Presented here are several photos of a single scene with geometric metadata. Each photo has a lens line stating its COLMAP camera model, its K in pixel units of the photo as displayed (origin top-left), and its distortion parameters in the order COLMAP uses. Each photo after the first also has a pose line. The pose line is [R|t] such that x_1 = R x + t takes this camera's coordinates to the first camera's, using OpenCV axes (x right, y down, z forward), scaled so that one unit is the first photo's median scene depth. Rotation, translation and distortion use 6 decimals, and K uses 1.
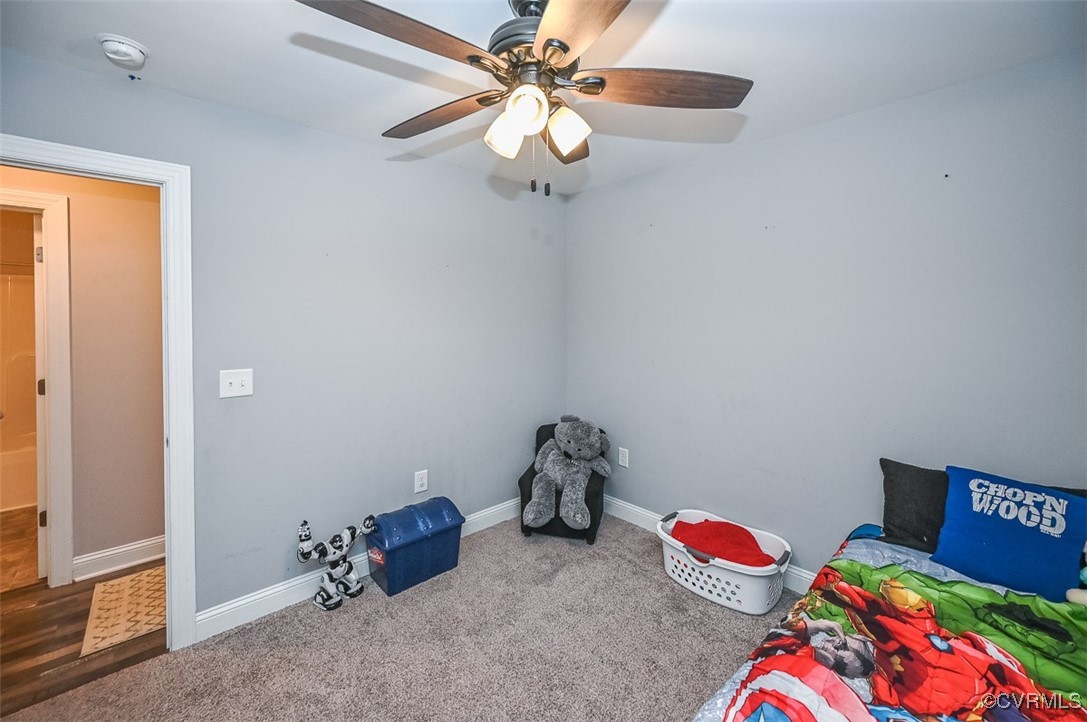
lens RADIAL K [[444.9, 0, 543.3], [0, 444.9, 328.1], [0, 0, 1]] dist [0.001114, 0.000009]
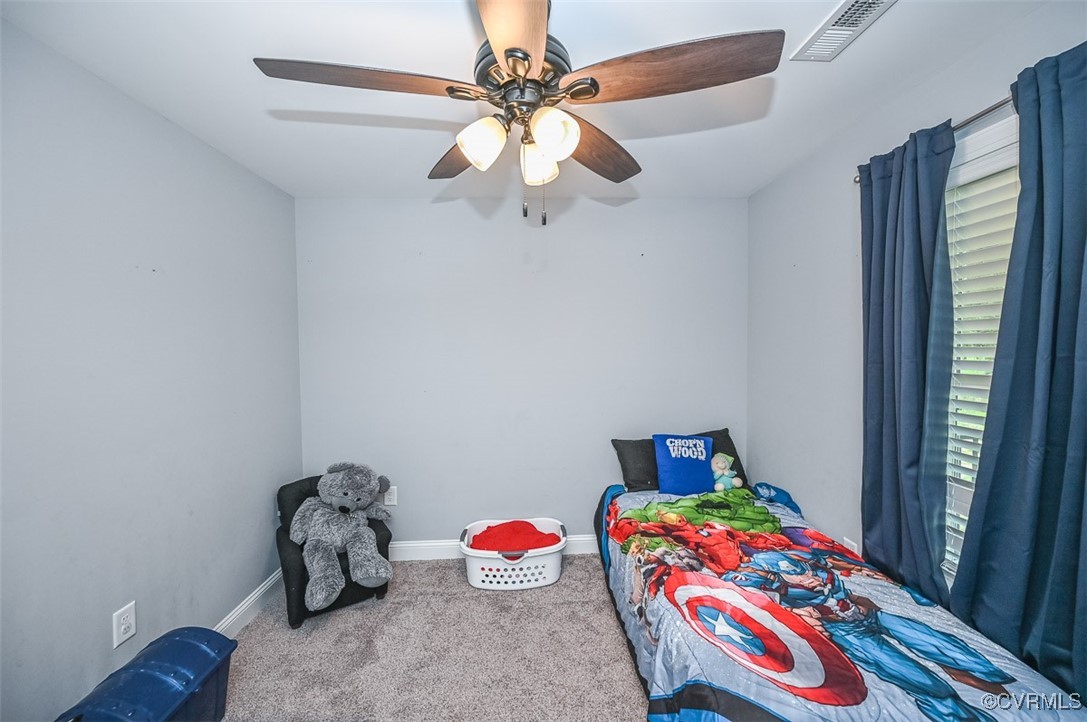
lens RADIAL K [[434.0, 0, 543.5], [0, 434.0, 361.0], [0, 0, 1]] dist [-0.000860, -0.000101]
pose [[0.639412, -0.041088, 0.767765, -0.482131], [0.032747, 0.999120, 0.026197, -0.013745], [-0.768166, 0.008391, 0.640195, 0.249162]]
